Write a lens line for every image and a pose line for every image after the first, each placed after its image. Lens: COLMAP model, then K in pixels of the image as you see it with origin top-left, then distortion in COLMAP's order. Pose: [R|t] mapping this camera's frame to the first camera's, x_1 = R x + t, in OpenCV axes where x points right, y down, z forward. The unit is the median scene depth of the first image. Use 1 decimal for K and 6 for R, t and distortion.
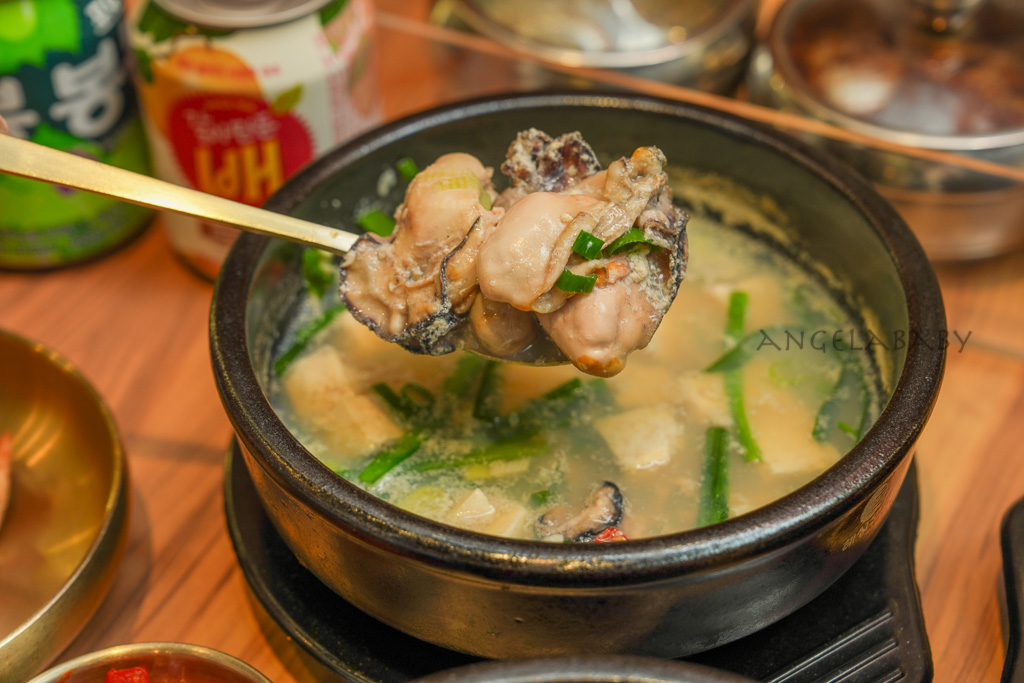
lens RADIAL K [[1930.6, 0, 512.0], [0, 1930.6, 341.5], [0, 0, 1]] dist [0.018493, 0.445353]
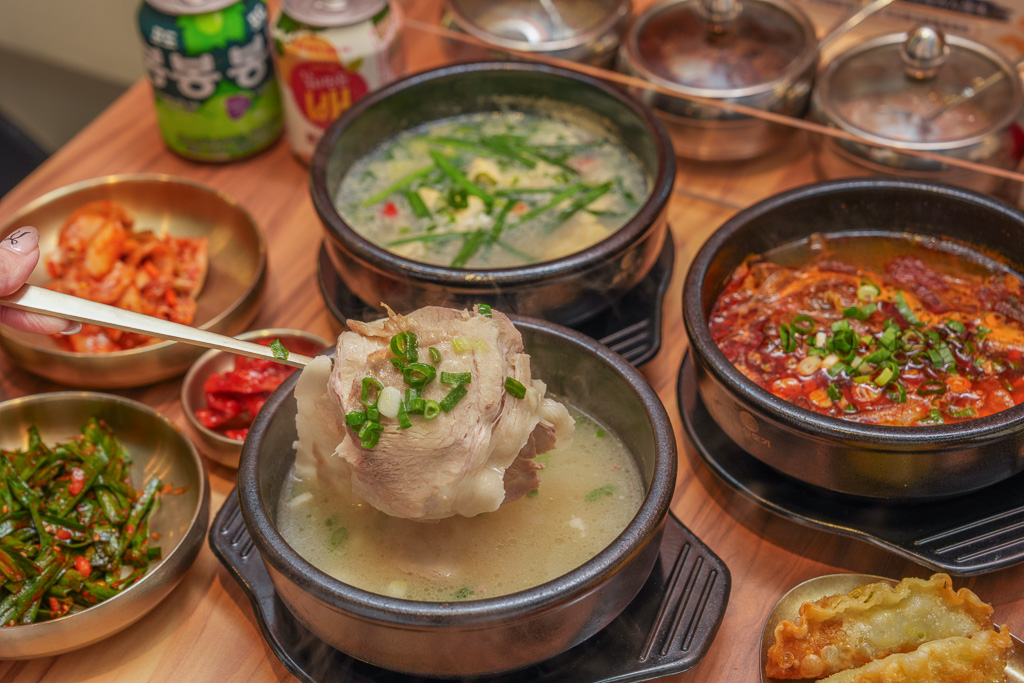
lens RADIAL K [[1930.6, 0, 512.0], [0, 1930.6, 341.5], [0, 0, 1]] dist [0.018493, 0.445353]
pose [[0.997919, 0.012821, -0.063197, 0.152086], [-0.013056, 0.999909, -0.003303, 0.140947], [0.063149, 0.004121, 0.997996, -0.824644]]
